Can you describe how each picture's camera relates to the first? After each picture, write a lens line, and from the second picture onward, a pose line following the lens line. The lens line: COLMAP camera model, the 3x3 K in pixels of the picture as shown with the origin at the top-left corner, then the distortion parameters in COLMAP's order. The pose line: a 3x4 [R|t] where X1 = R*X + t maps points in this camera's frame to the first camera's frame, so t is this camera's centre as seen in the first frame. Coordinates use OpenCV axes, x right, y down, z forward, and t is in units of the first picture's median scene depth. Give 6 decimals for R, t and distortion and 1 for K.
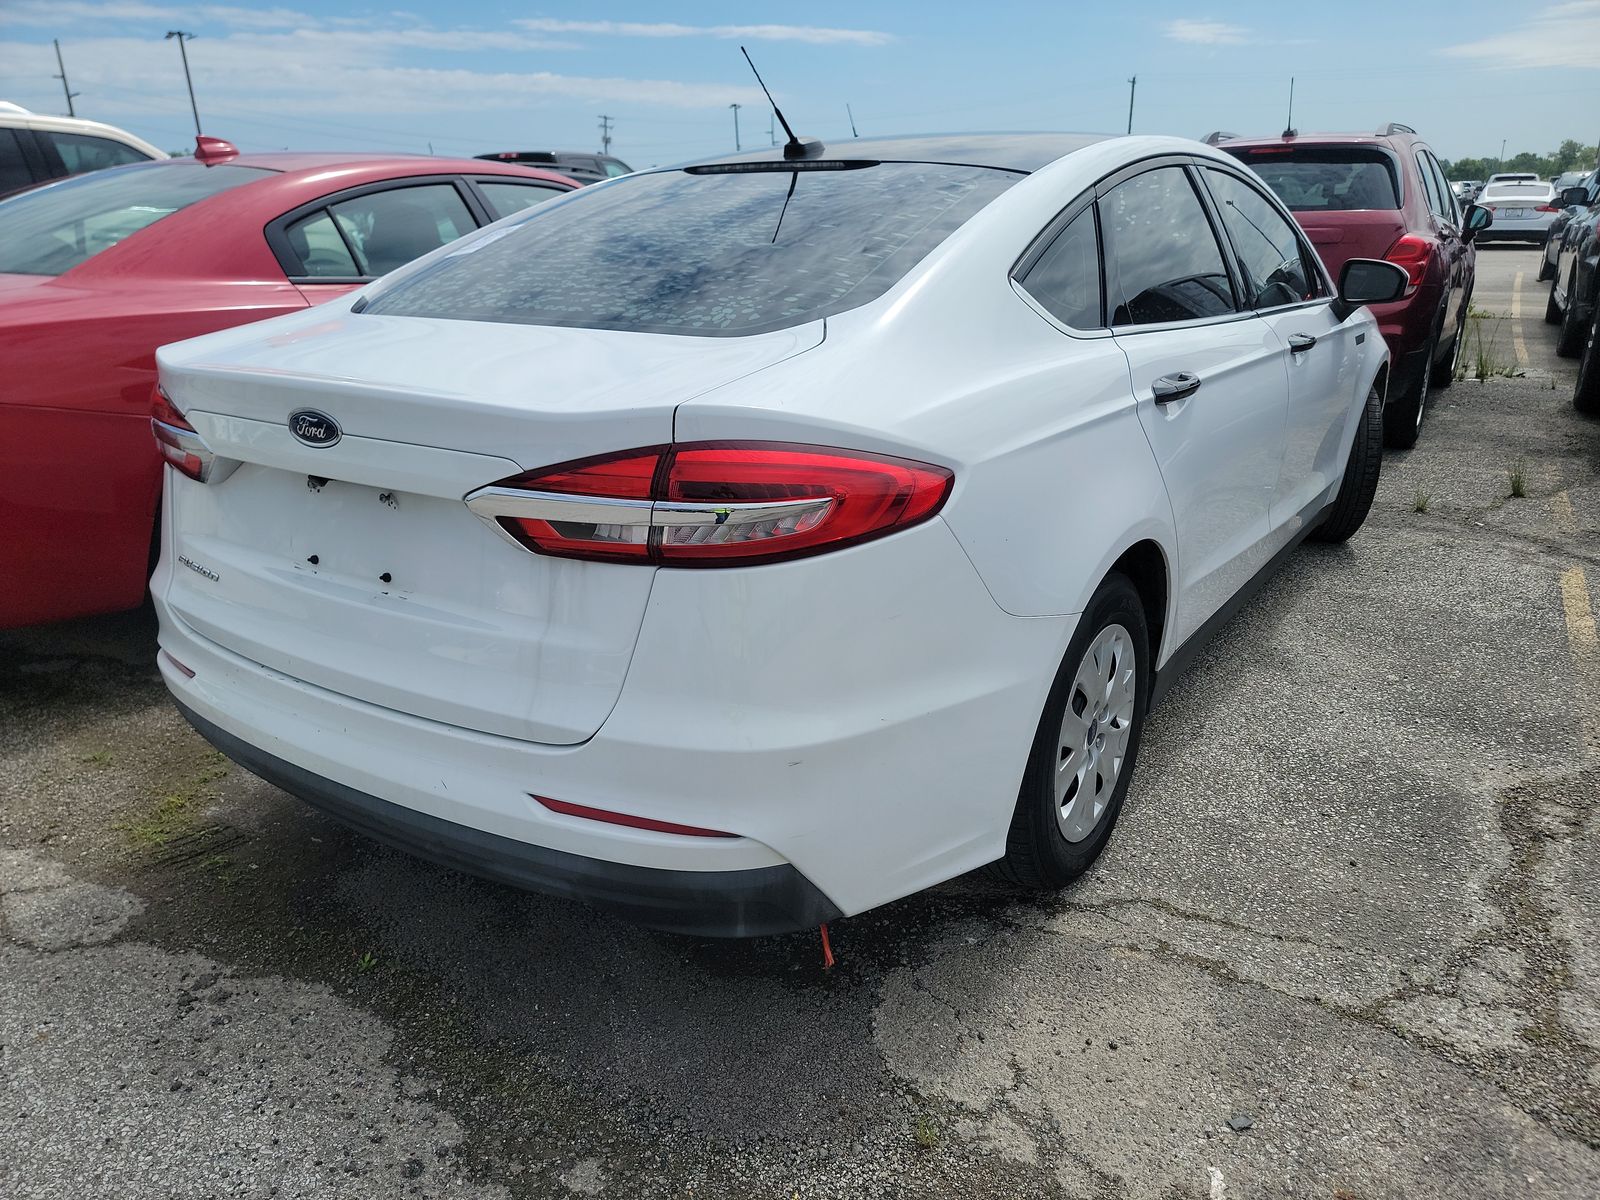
lens RADIAL K [[1109.7, 0, 800.0], [0, 1109.7, 600.0], [0, 0, 1]] dist [0.062690, -0.044299]
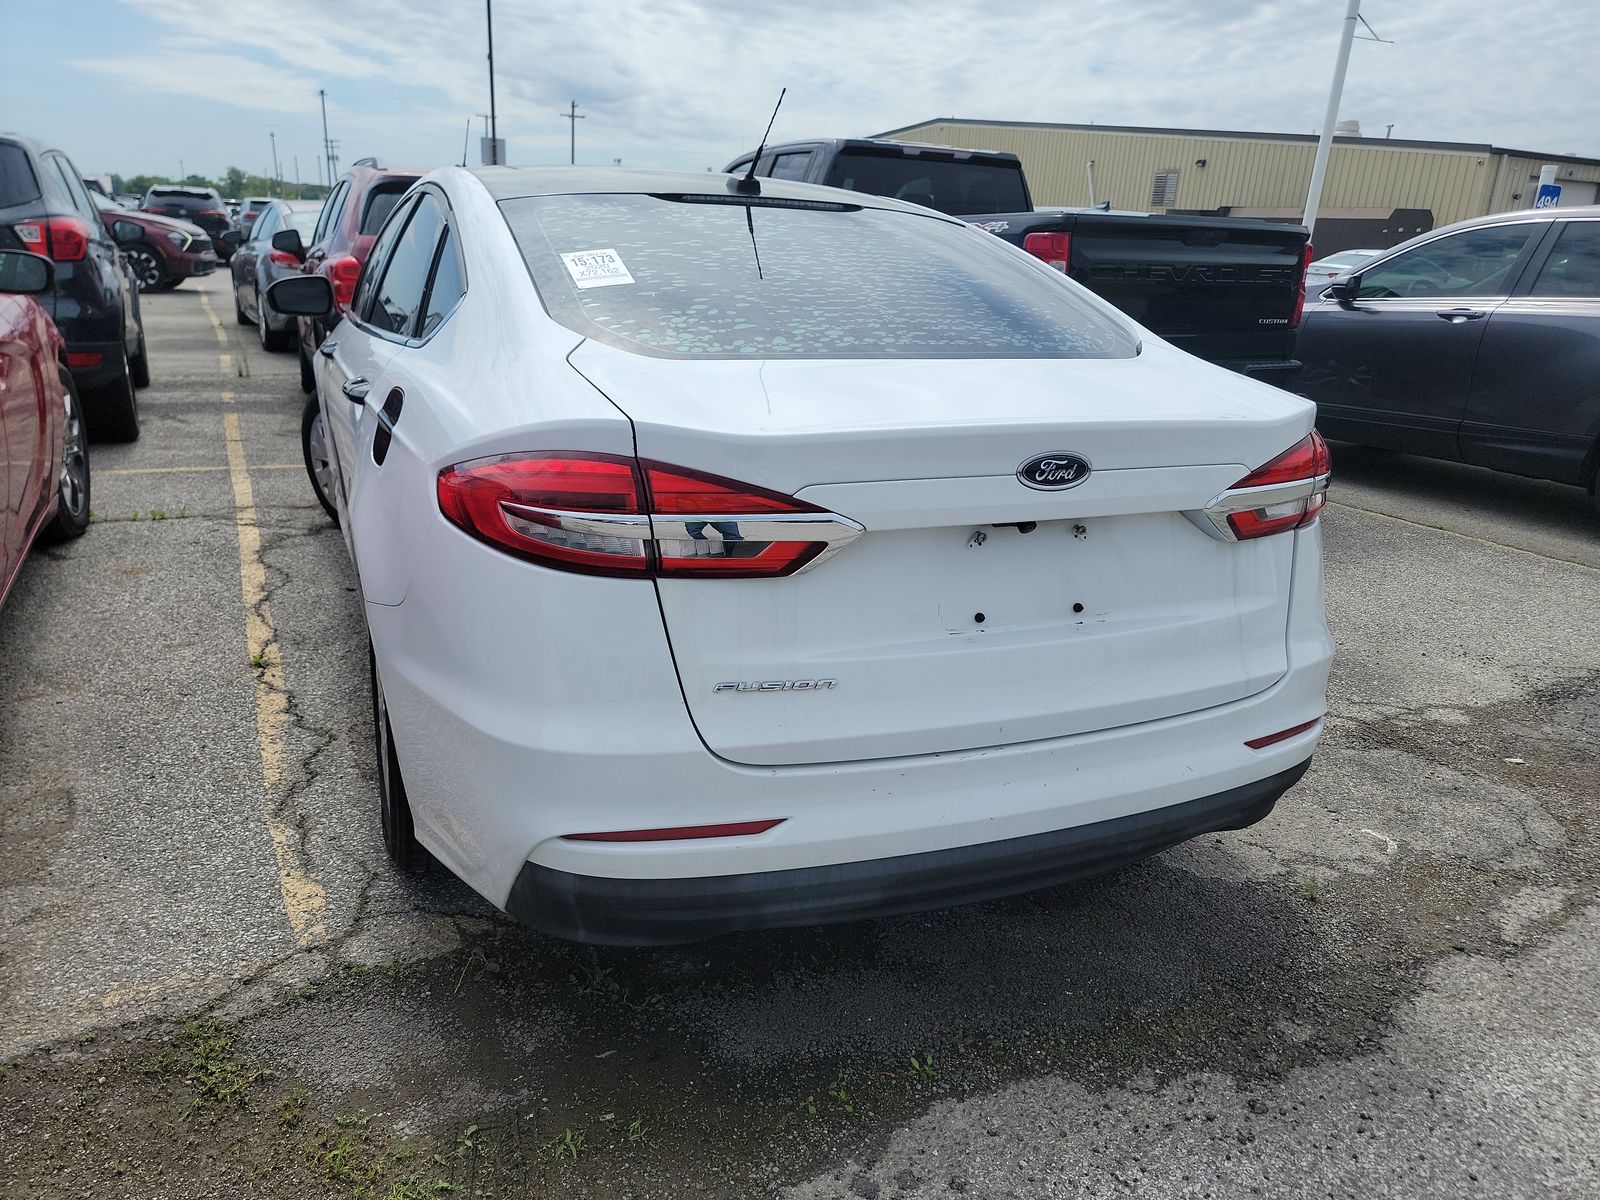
lens RADIAL K [[1110.0, 0, 799.0], [0, 1110.0, 571.3], [0, 0, 1]] dist [0.099976, -0.097727]
pose [[0.555361, -0.200134, 0.807168, -1.294676], [0.228801, 0.969923, 0.083065, -0.190384], [-0.799515, 0.138550, 0.584449, 0.587928]]
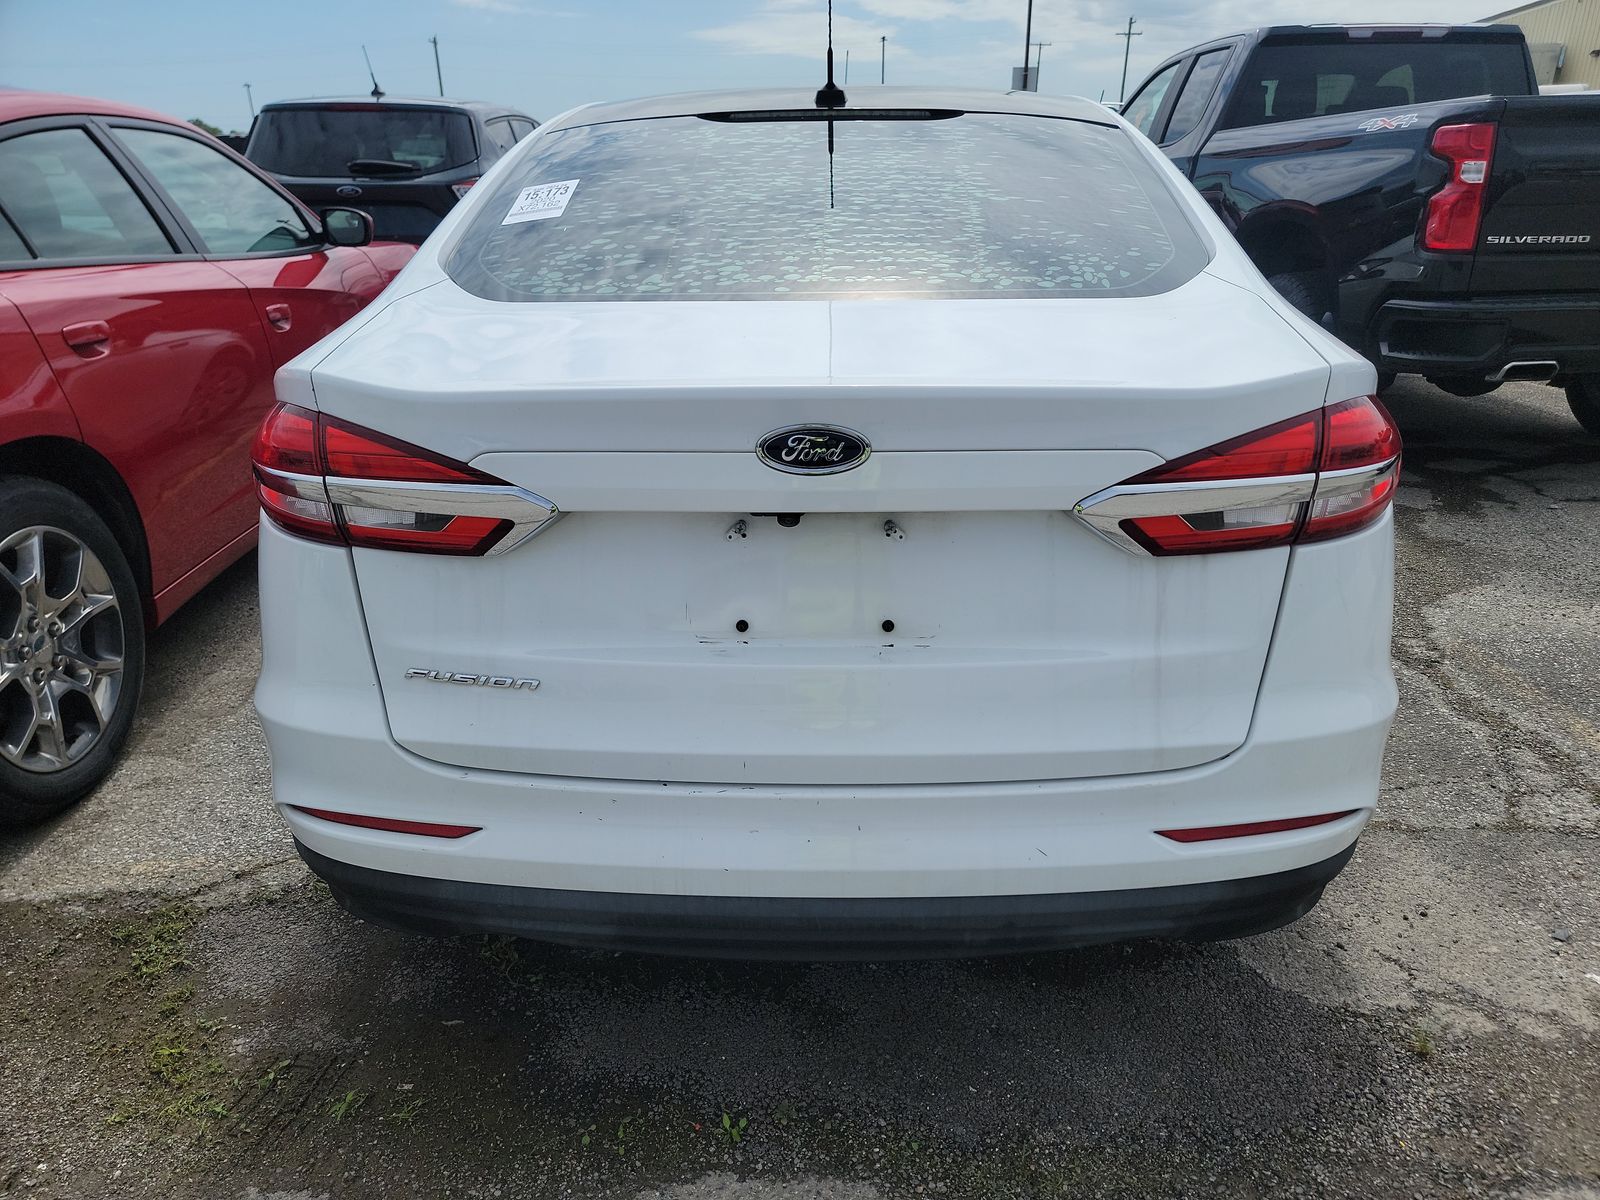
lens RADIAL K [[1118.8, 0, 818.1], [0, 1118.8, 596.8], [0, 0, 1]] dist [0.088317, -0.082542]
pose [[0.850050, -0.184295, 0.493406, -0.781857], [0.173731, 0.982466, 0.067660, -0.100626], [-0.497224, 0.028206, 0.867163, 0.324310]]
